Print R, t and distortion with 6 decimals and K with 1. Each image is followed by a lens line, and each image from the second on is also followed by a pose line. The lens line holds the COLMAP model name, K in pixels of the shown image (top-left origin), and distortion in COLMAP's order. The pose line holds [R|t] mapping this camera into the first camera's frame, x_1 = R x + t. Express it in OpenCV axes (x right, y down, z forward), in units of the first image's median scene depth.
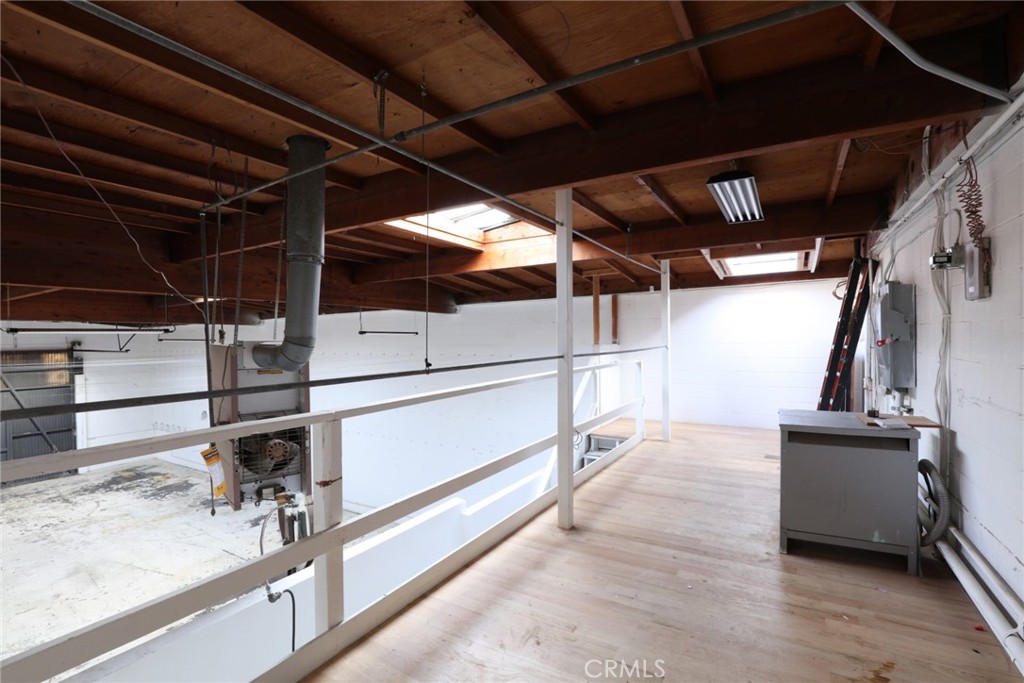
lens RADIAL K [[475.7, 0, 524.5], [0, 475.7, 343.7], [0, 0, 1]] dist [-0.039463, 0.008236]
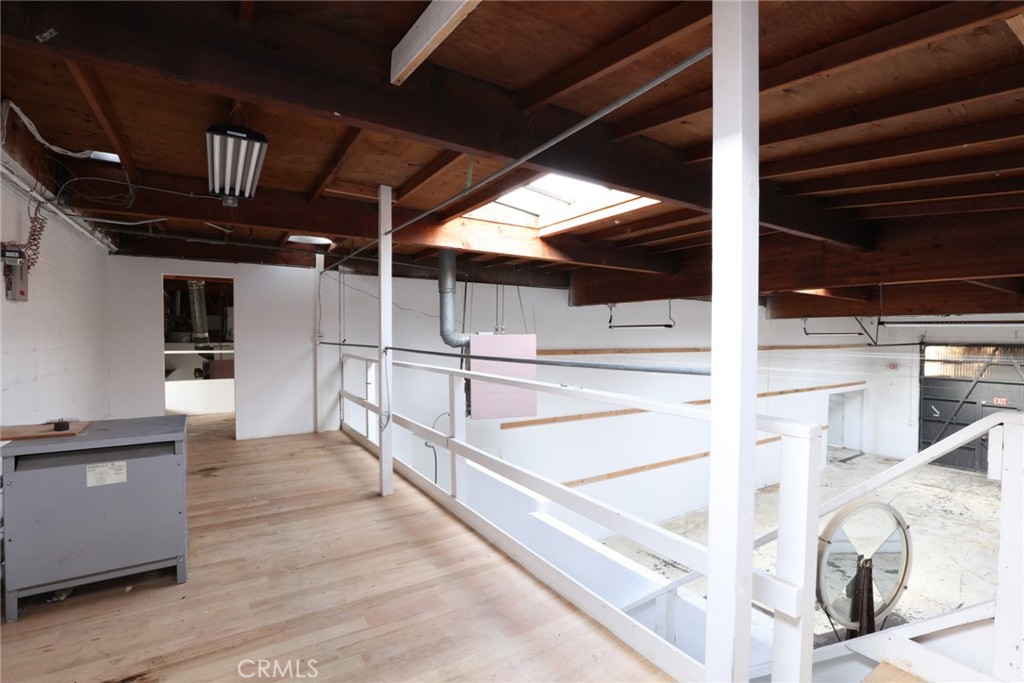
lens RADIAL K [[475.7, 0, 524.5], [0, 475.7, 343.7], [0, 0, 1]] dist [-0.039463, 0.008236]
pose [[-0.459352, 0.026529, -0.887858, 0.764257], [-0.012595, 0.999259, 0.036373, -0.023375], [0.888165, 0.027891, -0.458678, 1.465556]]
